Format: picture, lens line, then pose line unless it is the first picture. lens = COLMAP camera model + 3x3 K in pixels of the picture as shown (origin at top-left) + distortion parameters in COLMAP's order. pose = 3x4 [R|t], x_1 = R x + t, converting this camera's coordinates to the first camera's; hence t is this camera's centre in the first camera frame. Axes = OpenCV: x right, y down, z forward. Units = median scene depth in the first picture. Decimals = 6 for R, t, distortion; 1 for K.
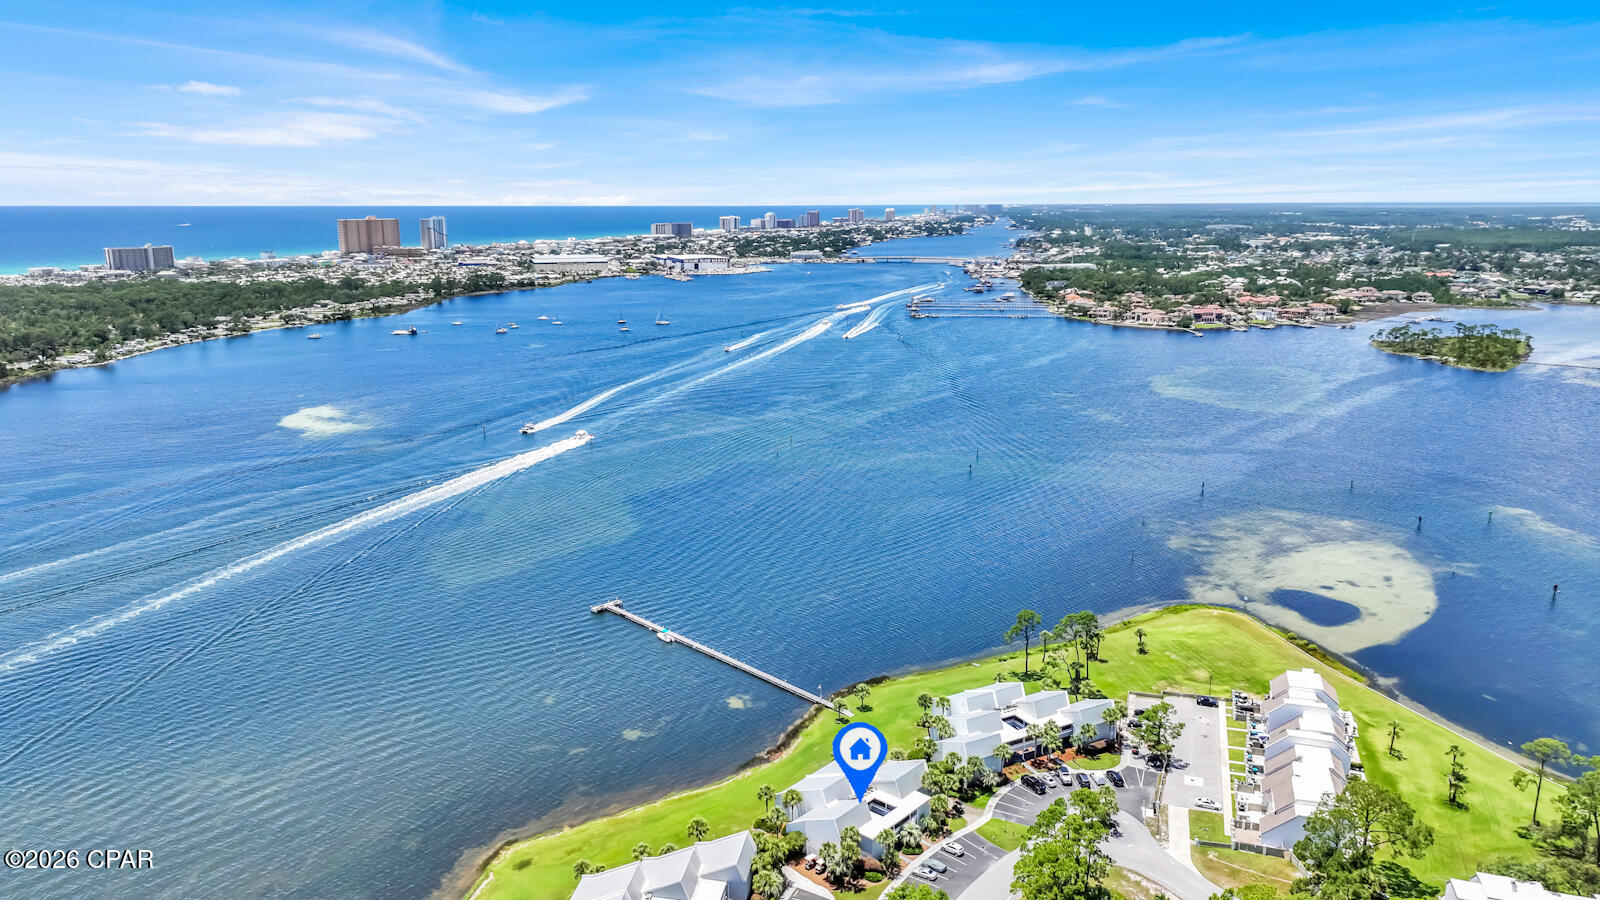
lens RADIAL K [[1121.4, 0, 802.1], [0, 1121.4, 439.8], [0, 0, 1]] dist [0.001877, 0.016516]
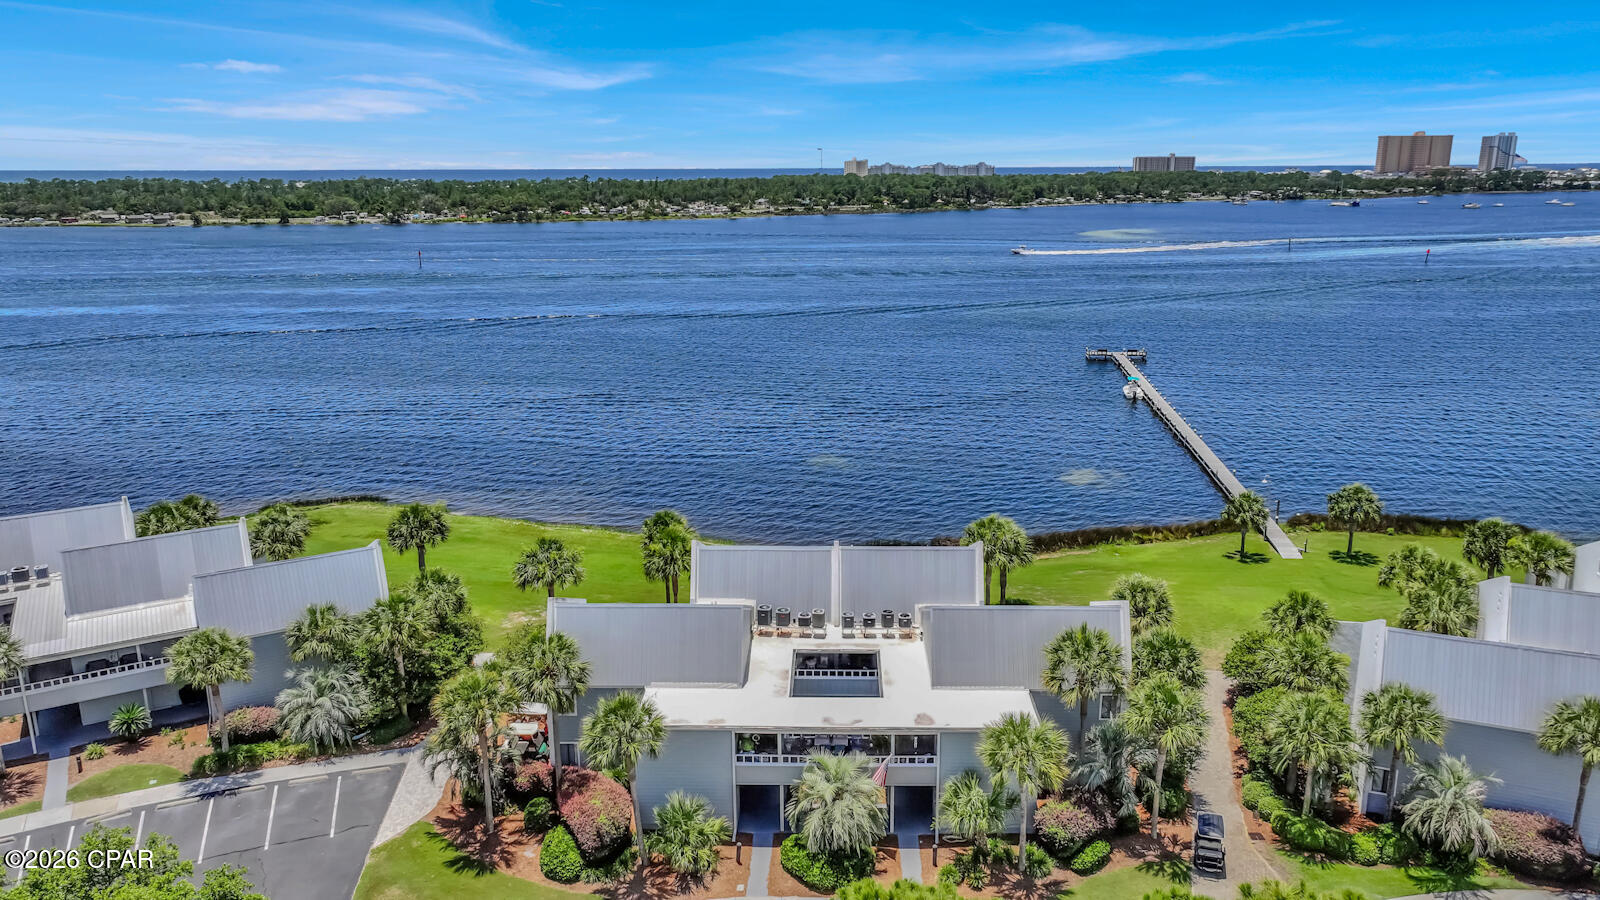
lens RADIAL K [[1121.2, 0, 808.4], [0, 1121.2, 444.9], [0, 0, 1]] dist [0.002271, 0.008927]
pose [[0.631057, 0.187455, -0.752747, 0.140006], [-0.159913, 0.980958, 0.110224, 0.135187], [0.759075, 0.050817, 0.649017, 0.450278]]
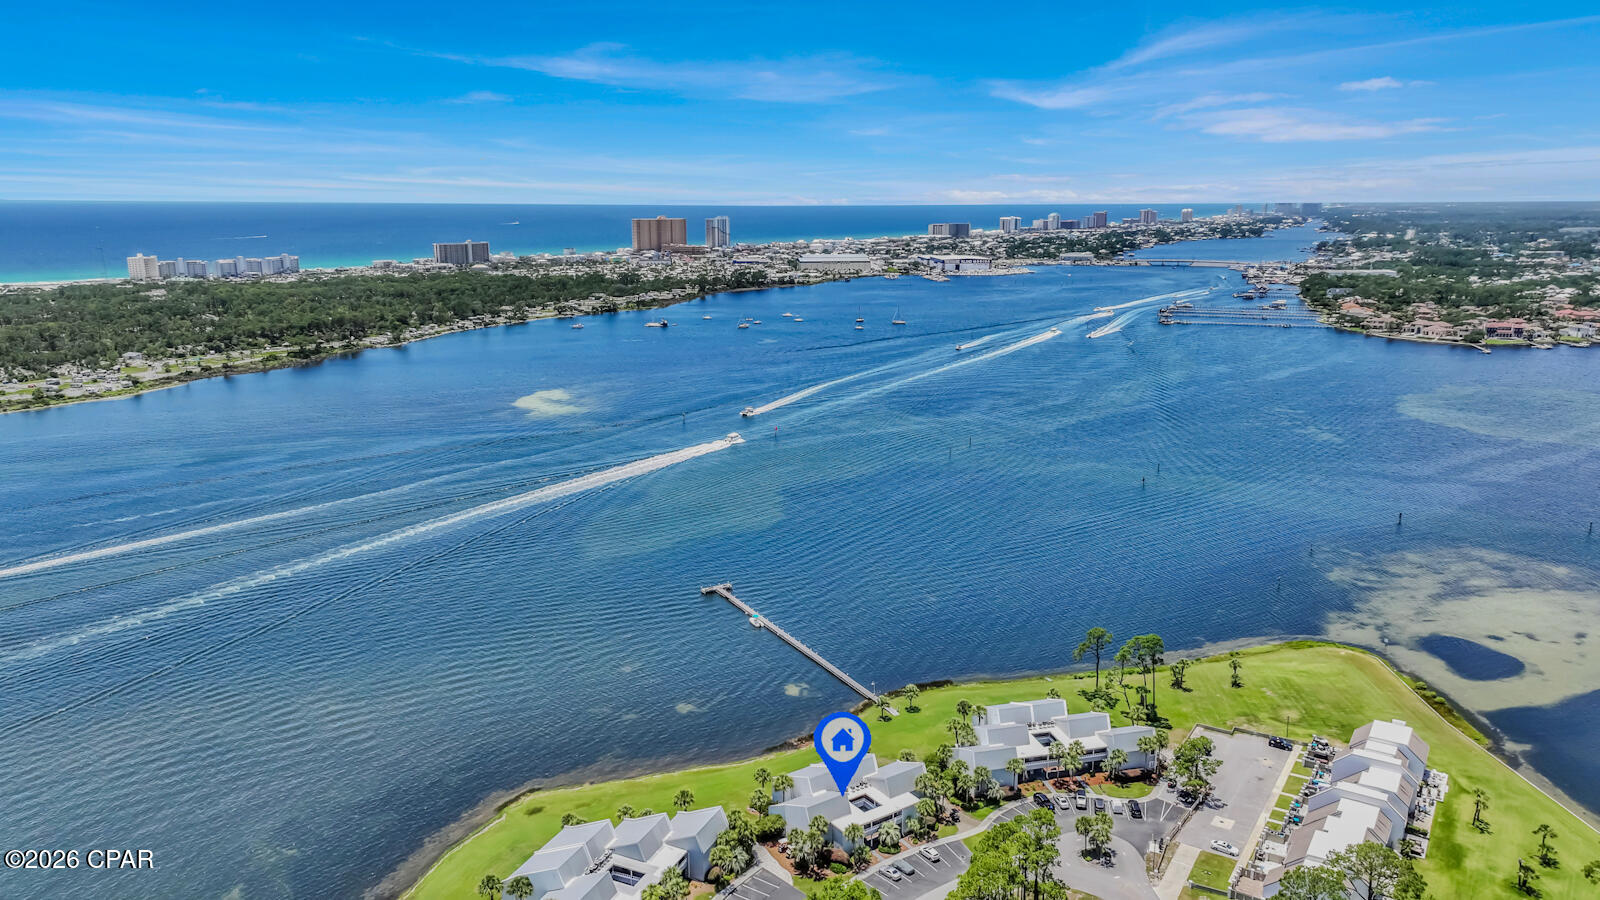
lens RADIAL K [[1121.4, 0, 802.1], [0, 1121.4, 439.8], [0, 0, 1]] dist [0.001877, 0.016516]
pose [[0.967176, 0.052732, -0.248576, 0.136059], [-0.052812, 0.998584, 0.006350, -0.001227], [0.248559, 0.006987, 0.968591, 0.003044]]
